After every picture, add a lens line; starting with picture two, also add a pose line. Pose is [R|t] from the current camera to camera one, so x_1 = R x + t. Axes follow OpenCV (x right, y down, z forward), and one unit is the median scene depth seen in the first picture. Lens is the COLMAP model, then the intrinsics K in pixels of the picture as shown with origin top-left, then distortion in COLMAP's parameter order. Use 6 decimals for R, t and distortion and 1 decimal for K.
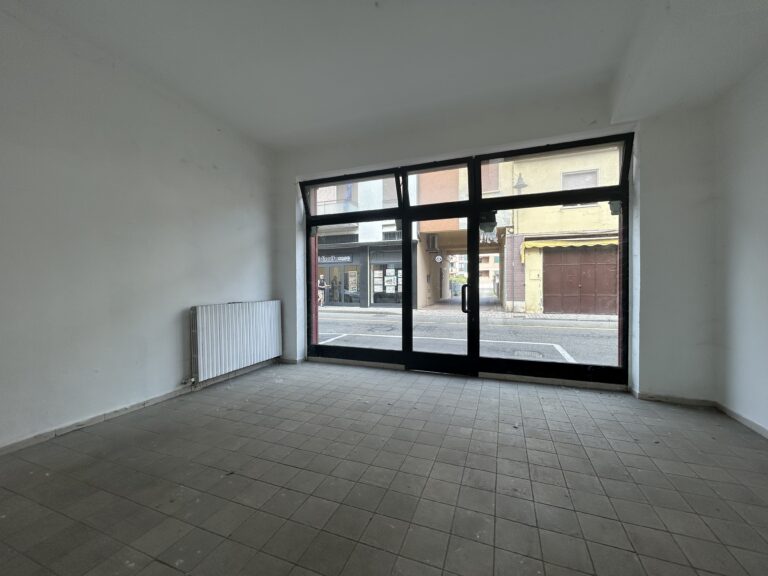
lens RADIAL K [[309.3, 0, 385.1], [0, 309.3, 288.4], [0, 0, 1]] dist [-0.001022, 0.001138]
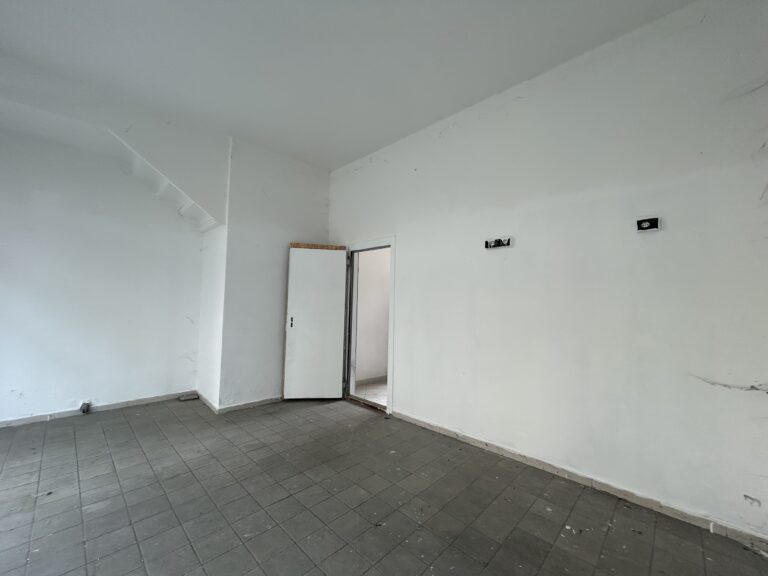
lens RADIAL K [[309.3, 0, 385.1], [0, 309.3, 288.4], [0, 0, 1]] dist [-0.001022, 0.001138]
pose [[-0.919389, 0.004026, 0.393330, -0.493252], [-0.015417, 0.998810, -0.046261, -0.034500], [-0.393048, -0.048596, -0.918233, 1.032613]]
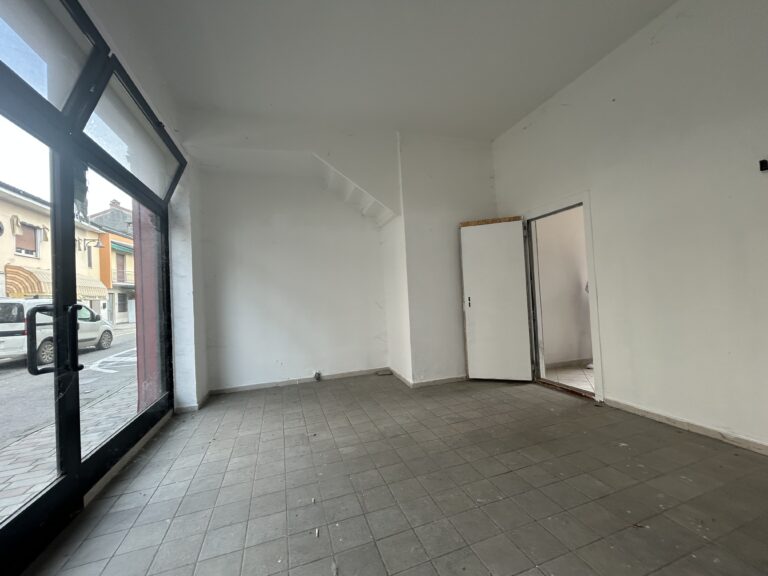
lens RADIAL K [[309.3, 0, 385.1], [0, 309.3, 288.4], [0, 0, 1]] dist [-0.001022, 0.001138]
pose [[-0.637656, 0.056566, 0.768242, -0.401189], [0.061040, 0.997875, -0.022810, 0.000134], [-0.767899, 0.032348, -0.639753, 1.070888]]
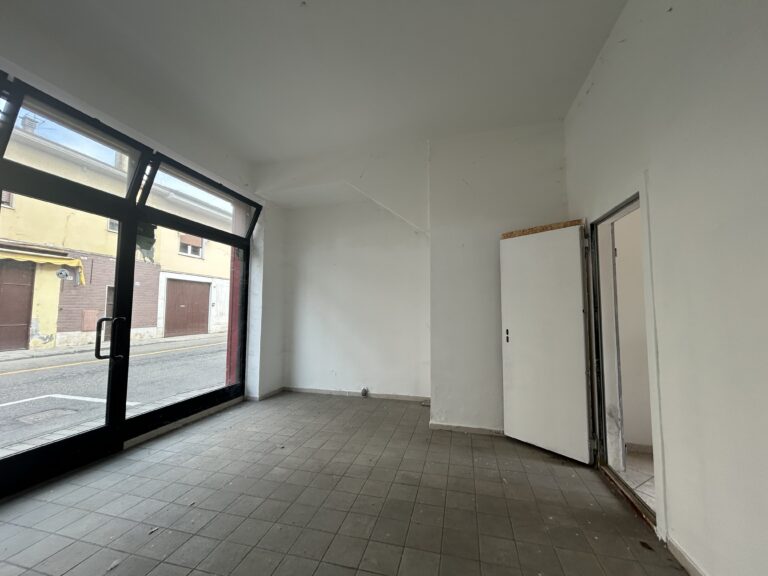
lens RADIAL K [[309.3, 0, 385.1], [0, 309.3, 288.4], [0, 0, 1]] dist [-0.001022, 0.001138]
pose [[-0.117802, 0.072287, 0.990403, -0.561152], [0.005361, 0.997379, -0.072158, -0.029007], [-0.993023, -0.003191, -0.117881, 0.561475]]
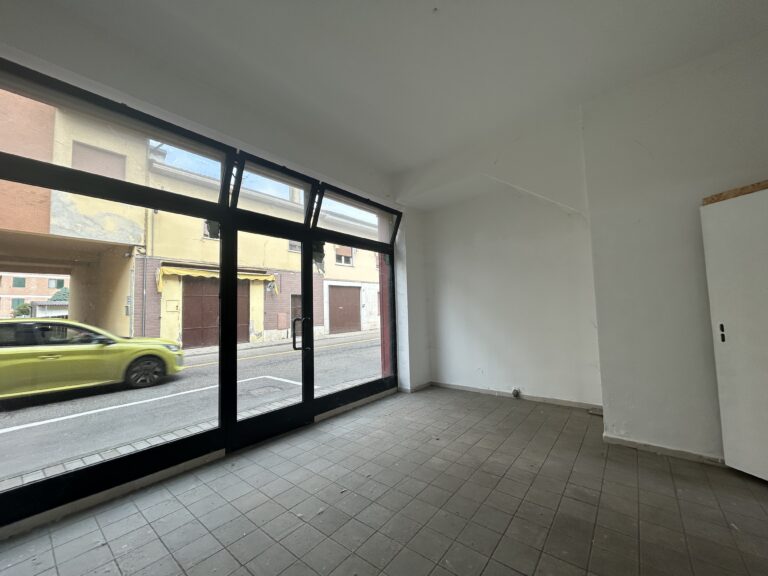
lens RADIAL K [[309.3, 0, 385.1], [0, 309.3, 288.4], [0, 0, 1]] dist [-0.001022, 0.001138]
pose [[0.310381, 0.058985, 0.948781, -0.571670], [0.035720, 0.996645, -0.073646, -0.027968], [-0.949941, 0.056749, 0.307232, 0.584159]]
